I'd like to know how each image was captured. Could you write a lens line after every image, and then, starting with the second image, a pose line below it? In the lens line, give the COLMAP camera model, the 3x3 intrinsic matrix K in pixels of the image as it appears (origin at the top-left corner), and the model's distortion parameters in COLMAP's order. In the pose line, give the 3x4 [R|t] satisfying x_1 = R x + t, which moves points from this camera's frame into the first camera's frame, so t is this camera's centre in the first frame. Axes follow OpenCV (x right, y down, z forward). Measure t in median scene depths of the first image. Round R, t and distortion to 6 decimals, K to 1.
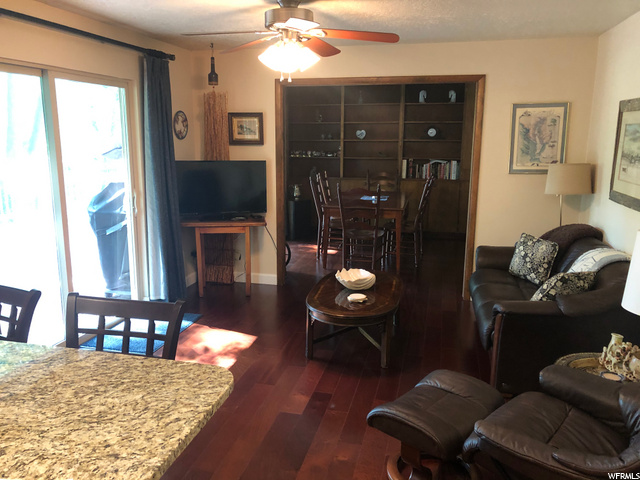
lens RADIAL K [[517.1, 0, 316.3], [0, 517.1, 238.0], [0, 0, 1]] dist [0.038043, -0.029911]
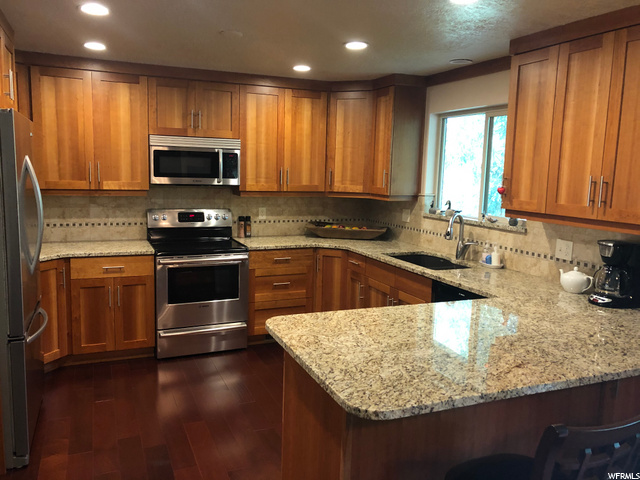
lens RADIAL K [[517.1, 0, 320.7], [0, 517.1, 237.7], [0, 0, 1]] dist [0.038043, -0.029911]
pose [[-0.797654, 0.037769, -0.601932, 0.557653], [-0.161657, 0.948129, 0.273713, -0.354805], [0.581046, 0.315635, -0.750173, 1.841959]]
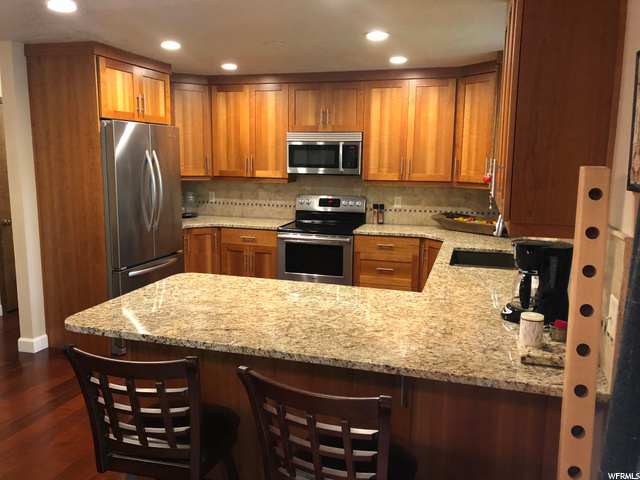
lens RADIAL K [[517.1, 0, 321.8], [0, 517.1, 241.7], [0, 0, 1]] dist [0.038043, -0.029911]
pose [[-0.998571, -0.039980, 0.035472, -1.046491], [-0.024878, 0.935080, 0.353563, -0.526386], [-0.047304, 0.352175, -0.934738, 2.554465]]
